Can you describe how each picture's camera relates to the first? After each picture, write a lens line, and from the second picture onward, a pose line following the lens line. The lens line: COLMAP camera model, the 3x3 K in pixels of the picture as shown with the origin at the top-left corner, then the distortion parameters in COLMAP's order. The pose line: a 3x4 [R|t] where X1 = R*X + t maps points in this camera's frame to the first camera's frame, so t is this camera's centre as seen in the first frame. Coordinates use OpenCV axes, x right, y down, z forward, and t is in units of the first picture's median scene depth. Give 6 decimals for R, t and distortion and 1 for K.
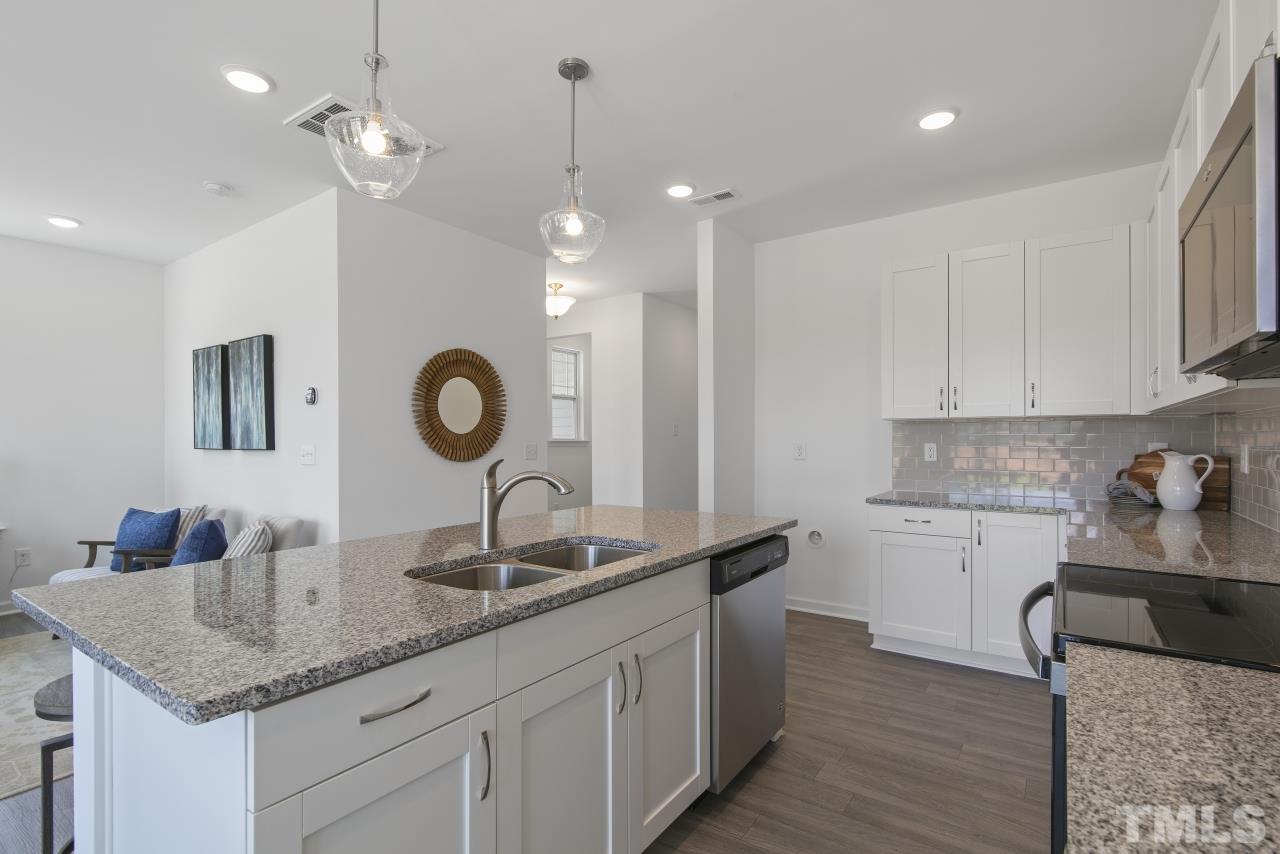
lens RADIAL K [[605.4, 0, 640.0], [0, 605.4, 427.0], [0, 0, 1]] dist [-0.001803, -0.000155]
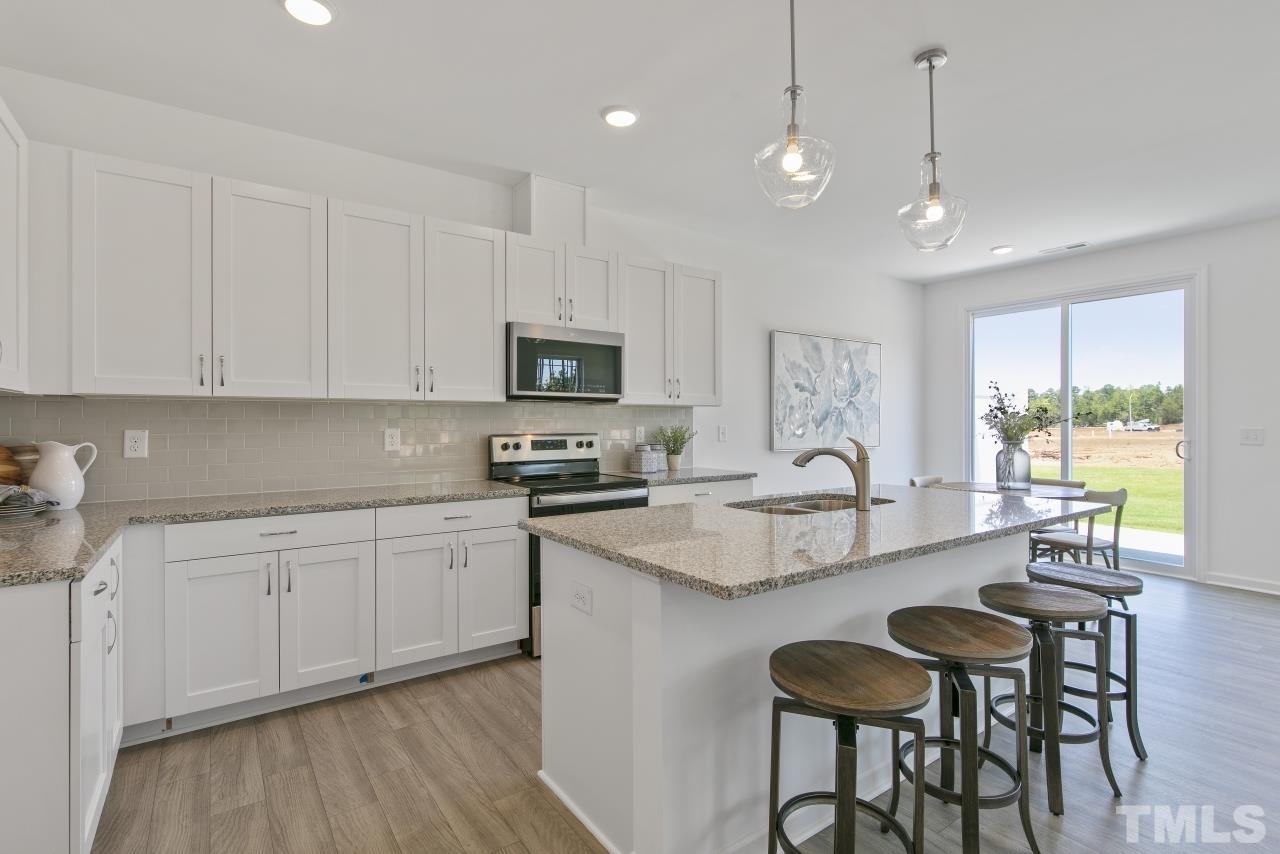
lens RADIAL K [[605.4, 0, 640.0], [0, 605.4, 427.0], [0, 0, 1]] dist [-0.001803, -0.000155]
pose [[-0.938738, -0.000933, 0.344630, -0.168218], [-0.003688, 0.999966, -0.007339, 0.024761], [-0.344611, -0.008160, -0.938710, 1.584702]]
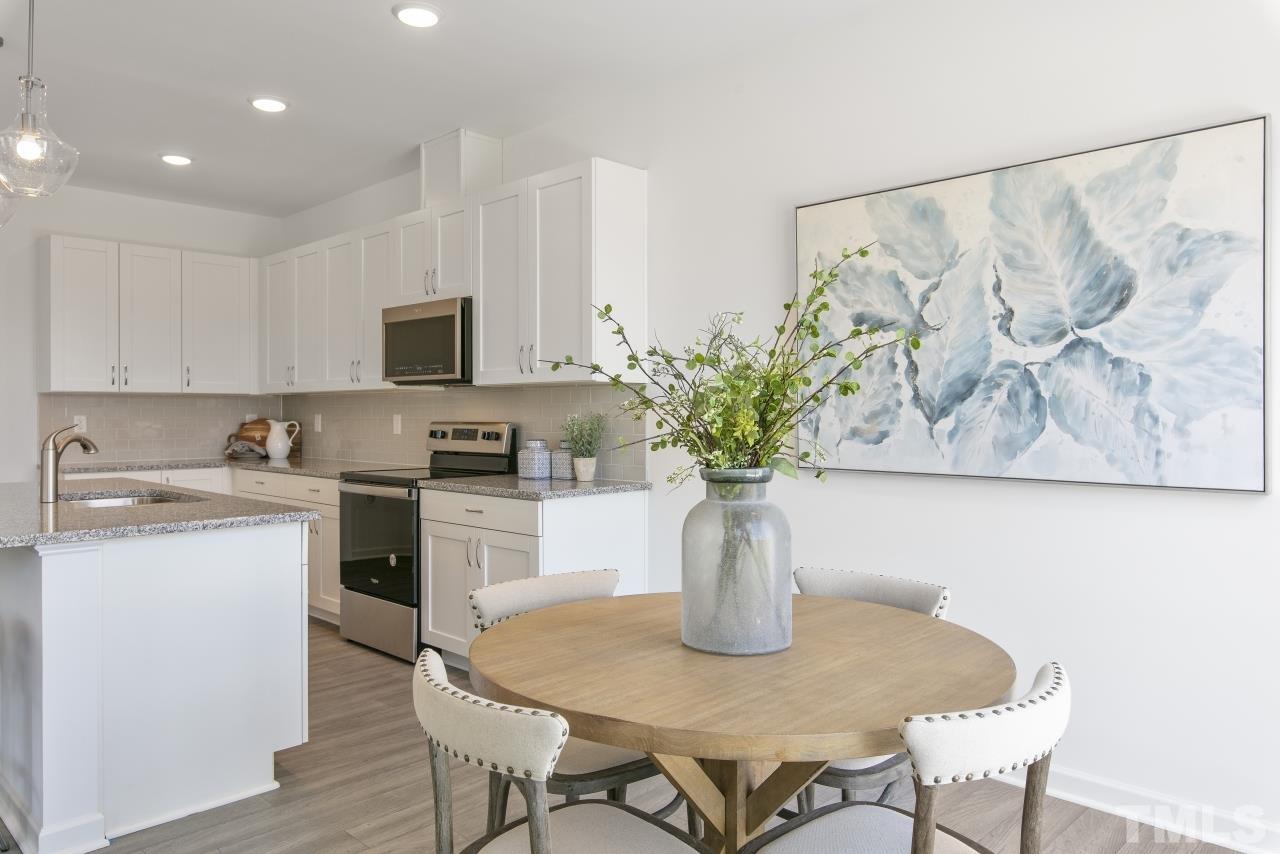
lens RADIAL K [[899.1, 0, 641.4], [0, 899.1, 413.7], [0, 0, 1]] dist [0.003279, -0.000107]
pose [[0.175362, 0.001194, 0.984503, -1.193135], [-0.016614, 0.999860, 0.001746, 0.006518], [-0.984364, -0.016662, 0.175358, -0.289904]]
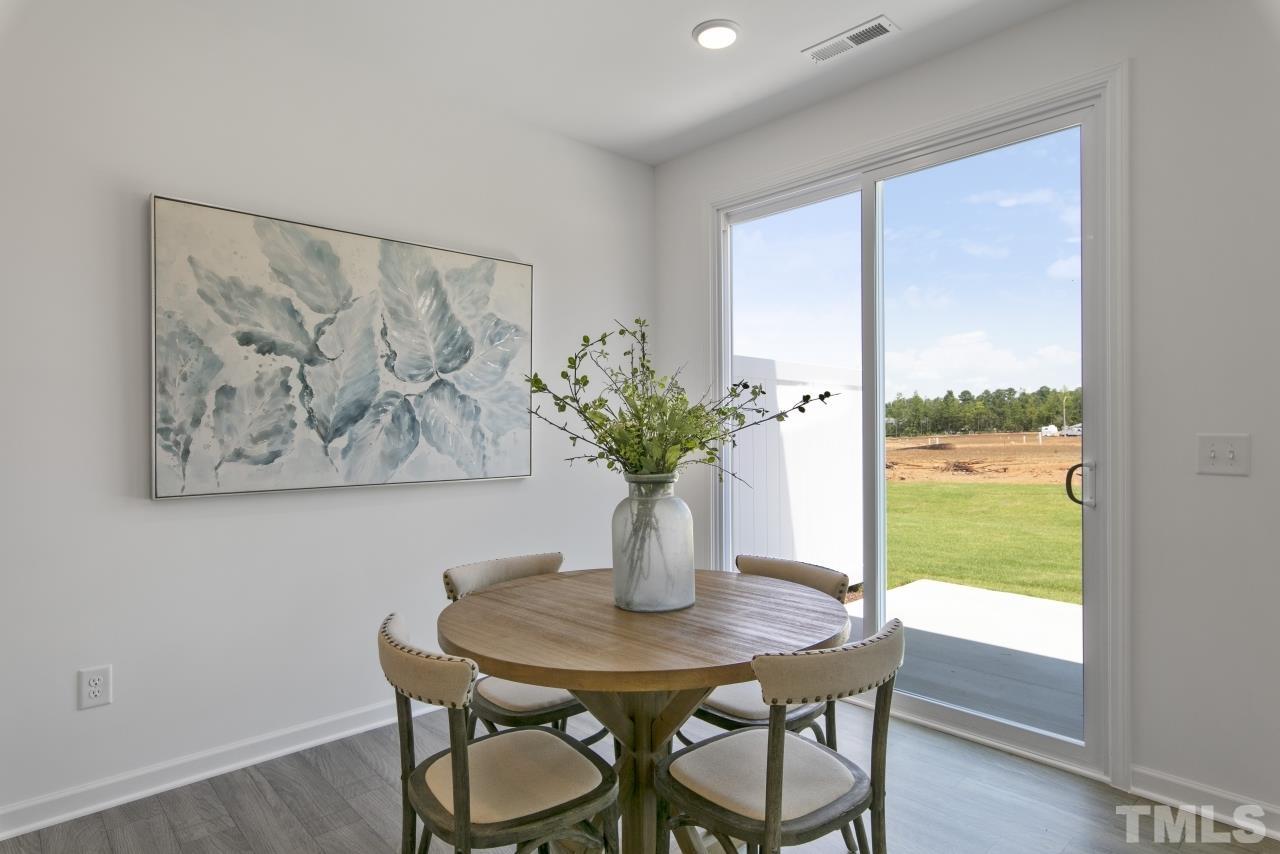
lens RADIAL K [[711.6, 0, 644.3], [0, 711.6, 427.9], [0, 0, 1]] dist [-0.000558, -0.000196]
pose [[-0.978948, 0.007061, 0.203986, -0.669275], [0.003677, 0.999849, -0.016963, 0.012933], [-0.204075, -0.015856, -0.978827, 0.433868]]
